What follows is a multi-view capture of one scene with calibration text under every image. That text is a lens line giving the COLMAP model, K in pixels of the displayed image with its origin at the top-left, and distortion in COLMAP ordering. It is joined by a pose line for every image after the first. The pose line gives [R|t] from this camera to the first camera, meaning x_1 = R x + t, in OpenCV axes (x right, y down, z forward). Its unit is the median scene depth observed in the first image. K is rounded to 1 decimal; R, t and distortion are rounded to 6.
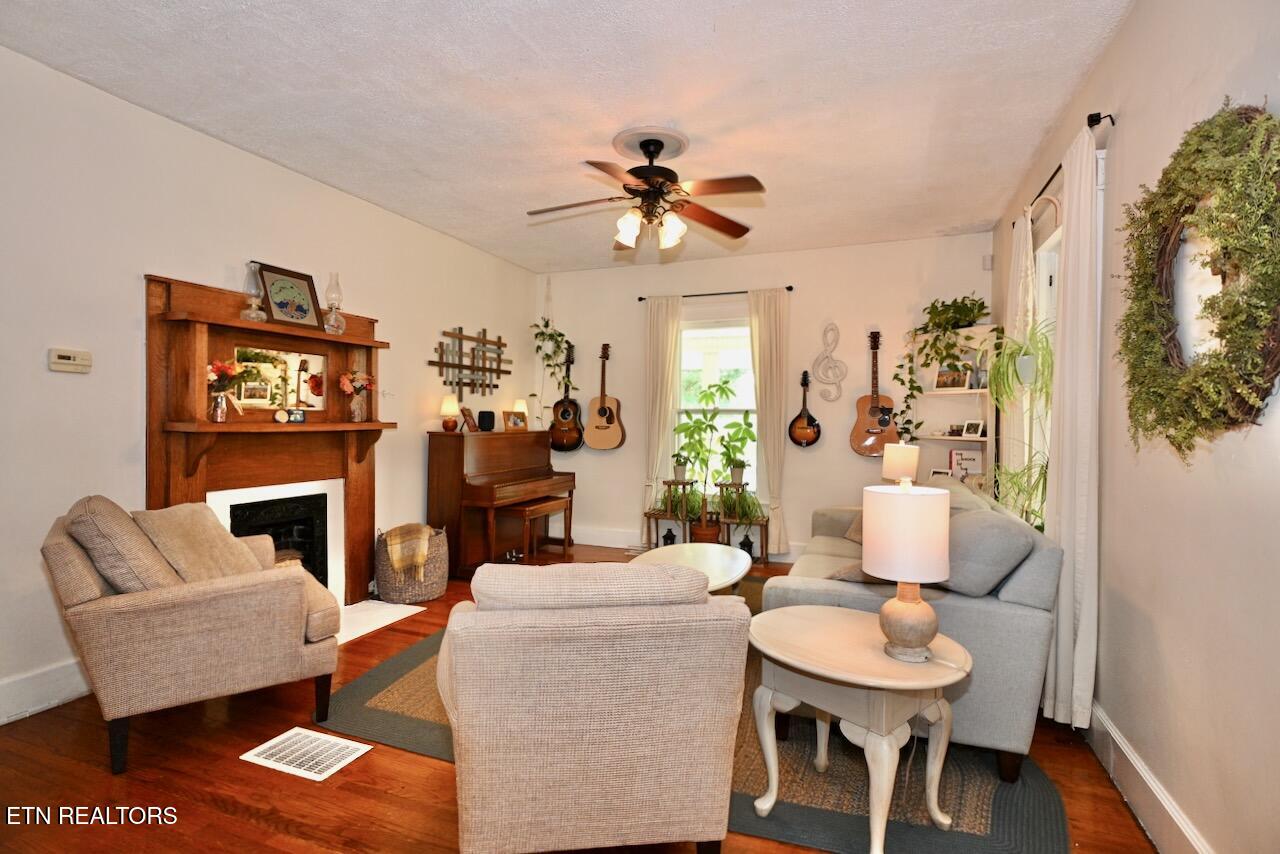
lens RADIAL K [[617.0, 0, 640.0], [0, 617.0, 427.0], [0, 0, 1]] dist [-0.000038, 0.000907]
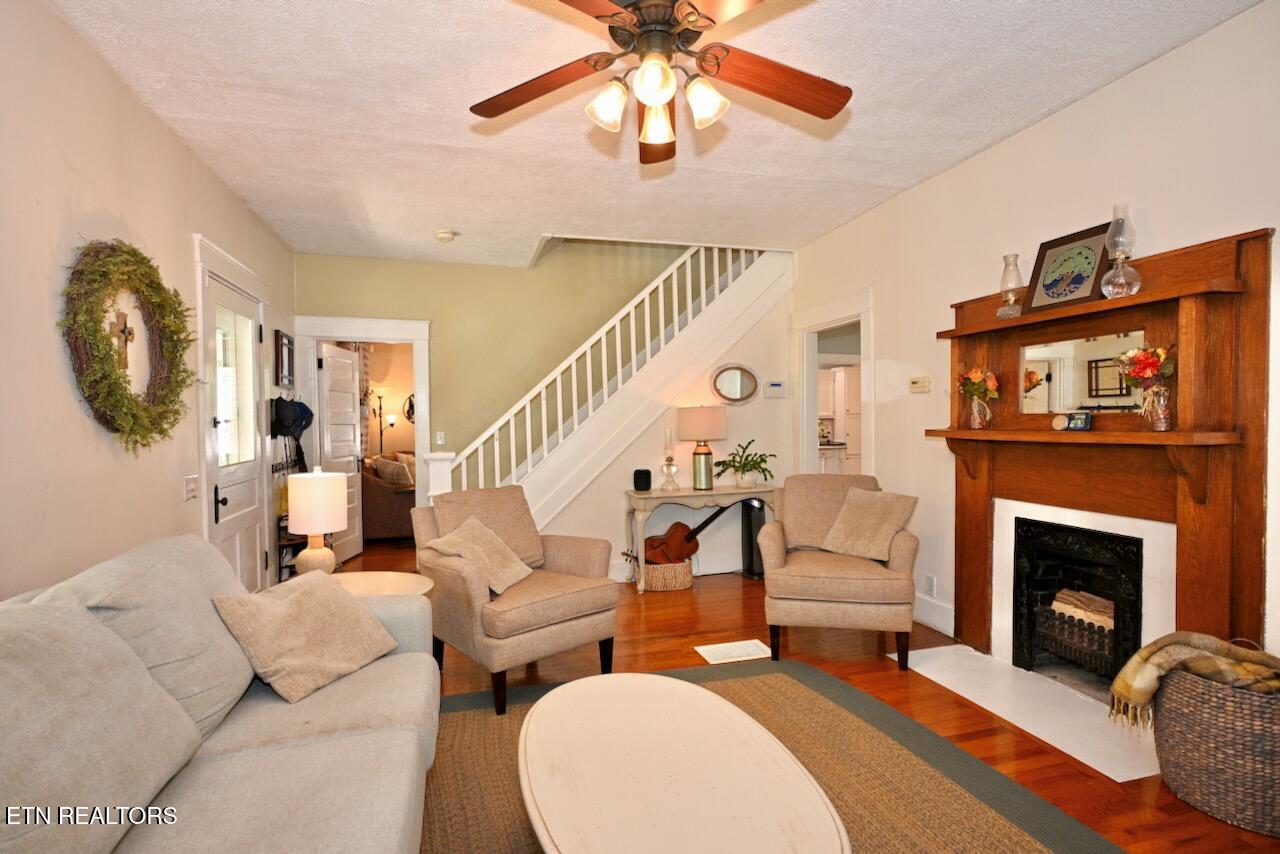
lens RADIAL K [[617.0, 0, 640.0], [0, 617.0, 427.0], [0, 0, 1]] dist [-0.000038, 0.000907]
pose [[-0.804523, 0.006909, -0.593882, 0.332126], [-0.004339, 0.999837, 0.017509, -0.022416], [0.593906, 0.016663, -0.804362, 1.304307]]
